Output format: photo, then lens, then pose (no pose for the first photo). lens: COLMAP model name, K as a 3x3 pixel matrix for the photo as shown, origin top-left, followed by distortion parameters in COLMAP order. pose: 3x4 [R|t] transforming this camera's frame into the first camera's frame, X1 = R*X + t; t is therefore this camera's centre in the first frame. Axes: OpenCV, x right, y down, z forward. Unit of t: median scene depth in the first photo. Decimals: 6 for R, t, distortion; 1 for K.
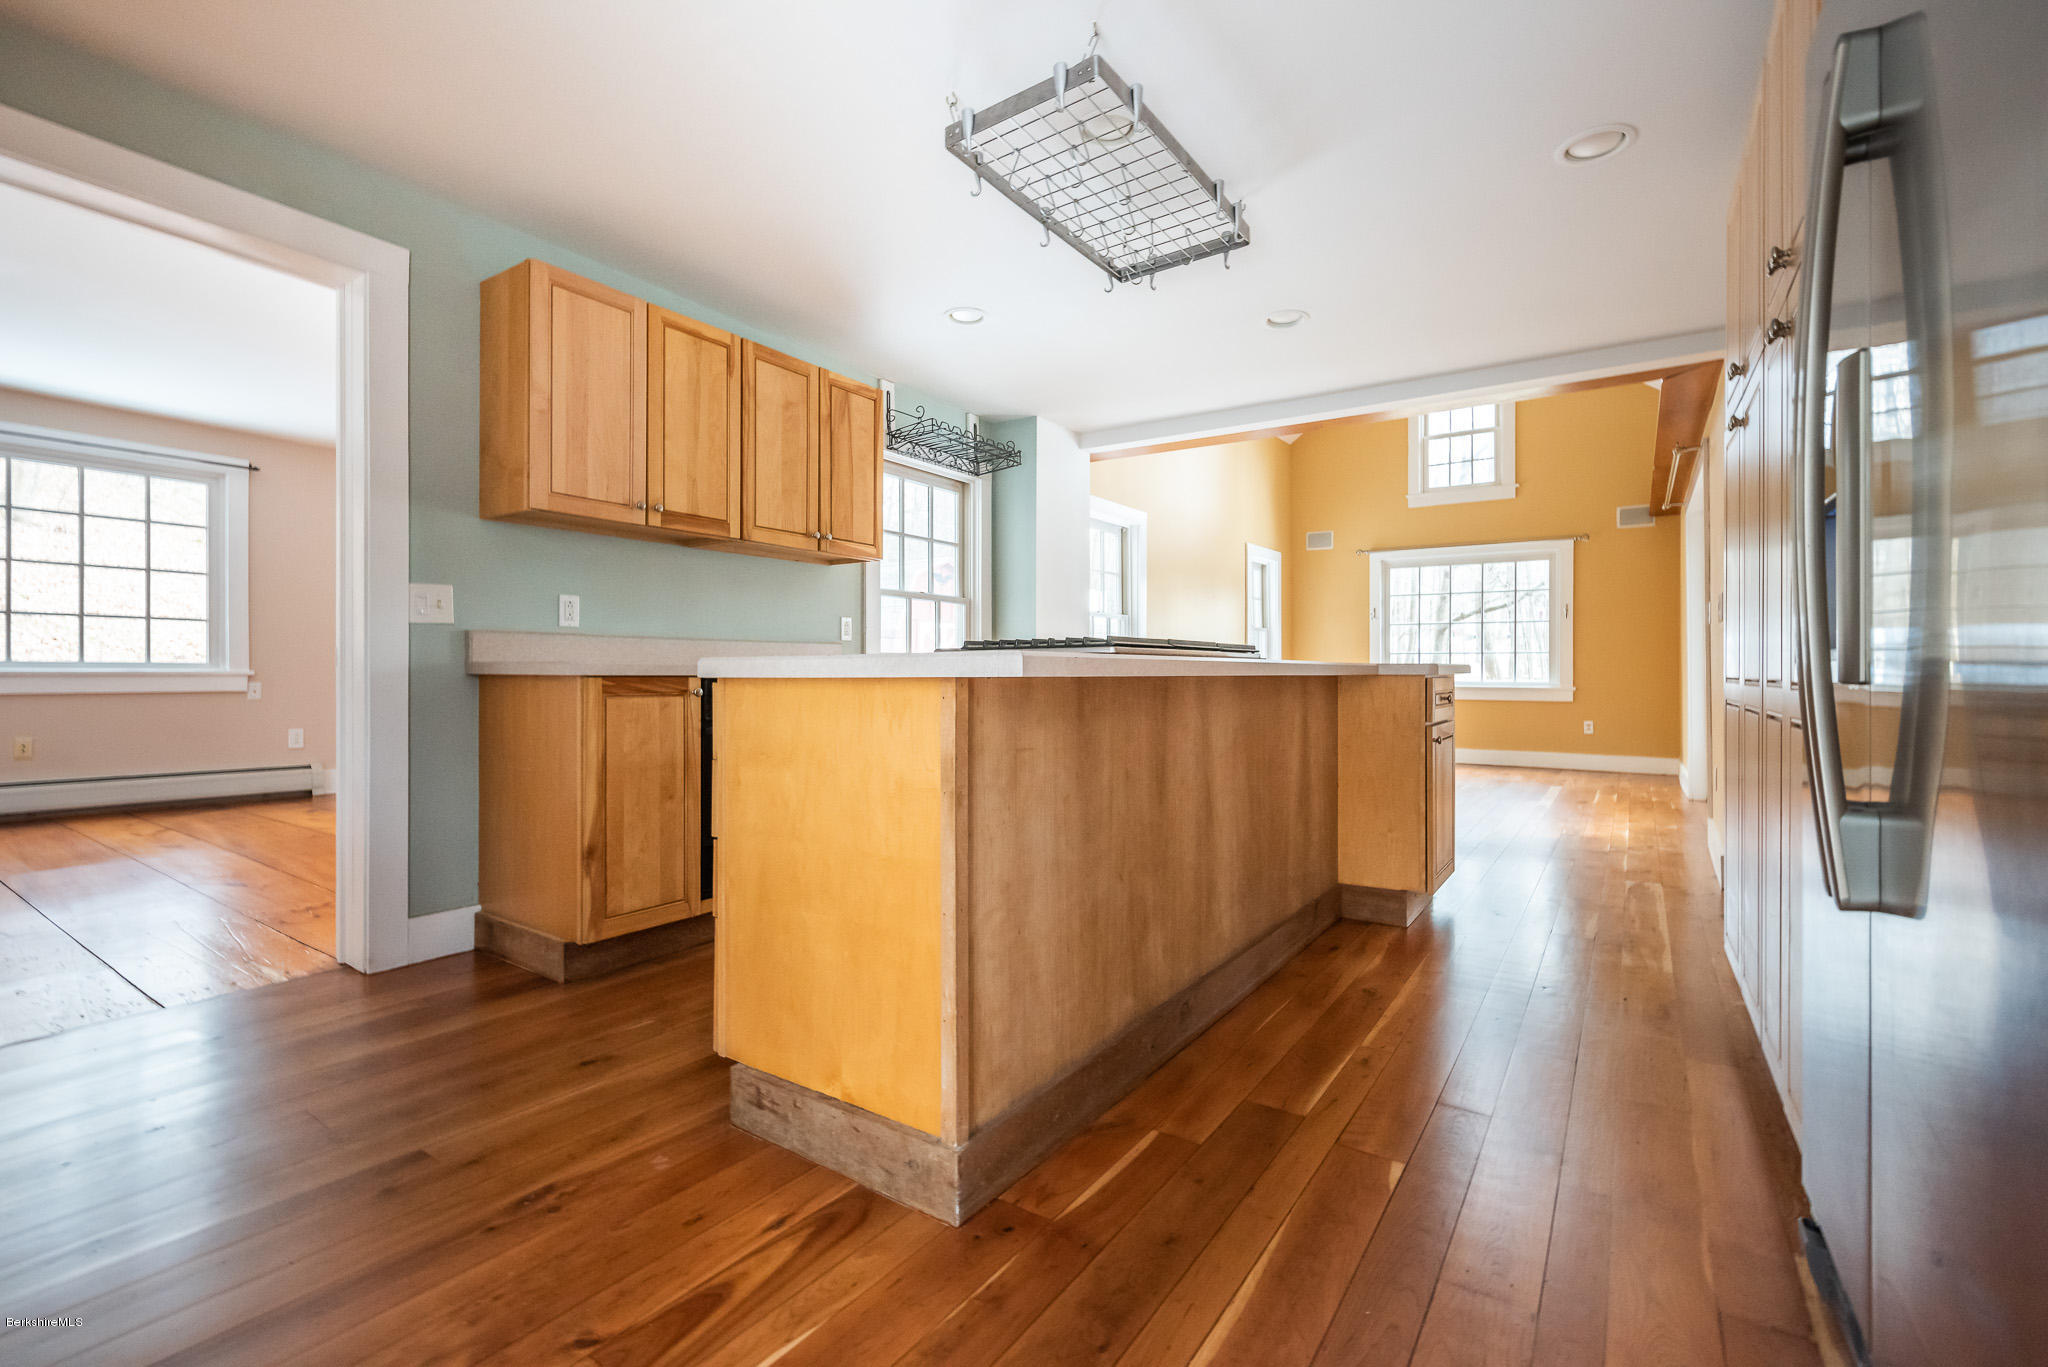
lens RADIAL K [[902.4, 0, 1022.7], [0, 902.4, 667.1], [0, 0, 1]] dist [-0.001354, -0.000234]
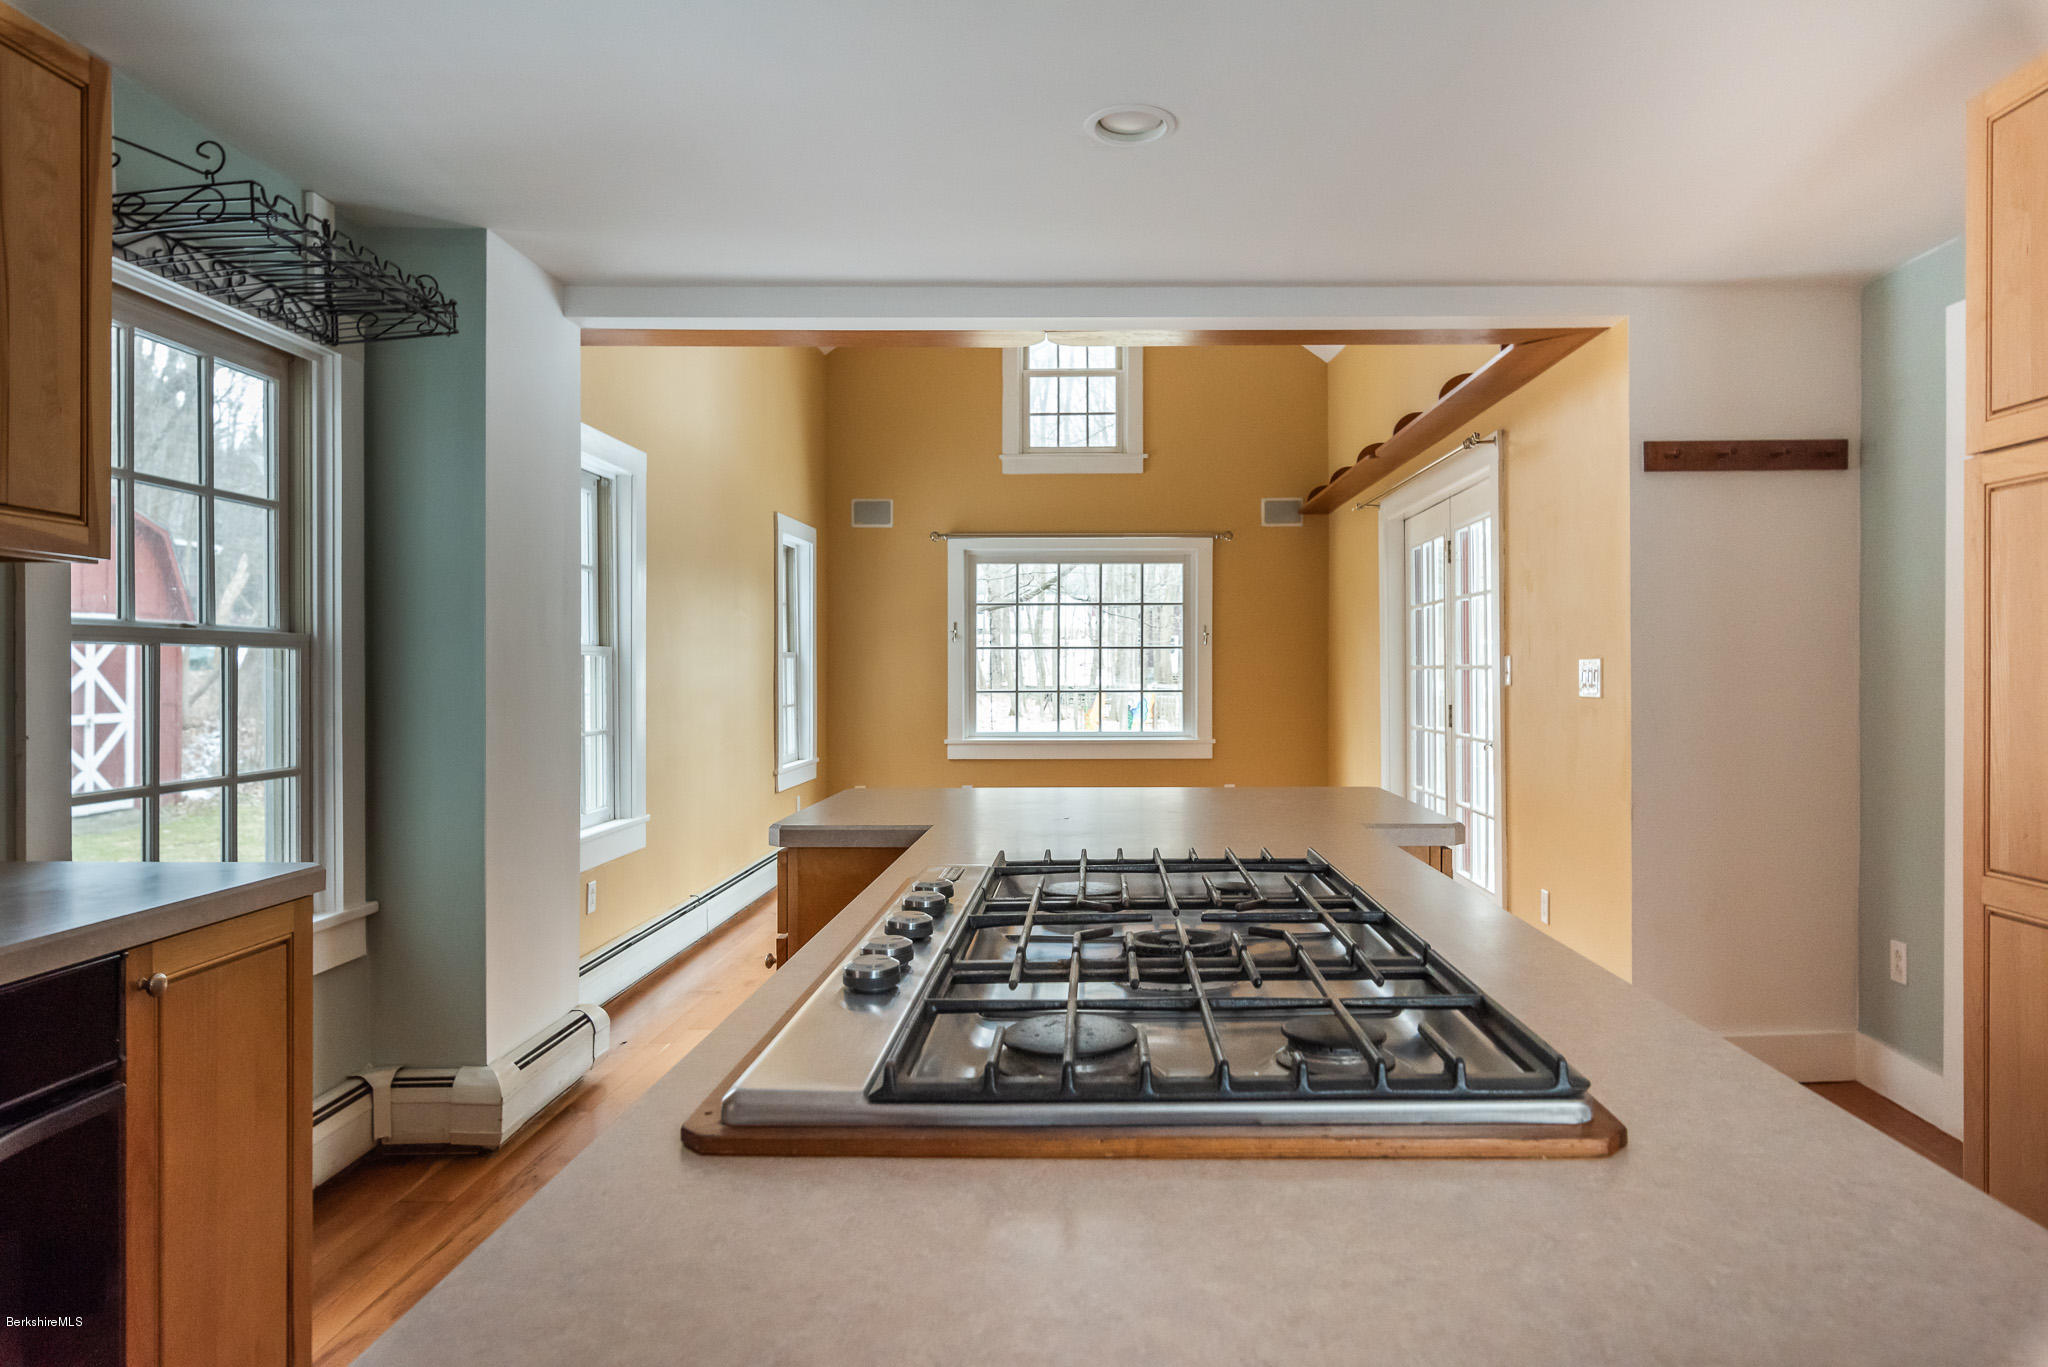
lens RADIAL K [[1275.3, 0, 1076.0], [0, 1275.3, 672.8], [0, 0, 1]] dist [-0.002507, 0.000157]
pose [[0.825163, -0.008280, 0.564833, -0.099162], [0.003051, 0.999943, 0.010202, -0.062601], [-0.564886, -0.006695, 0.825142, 0.306220]]
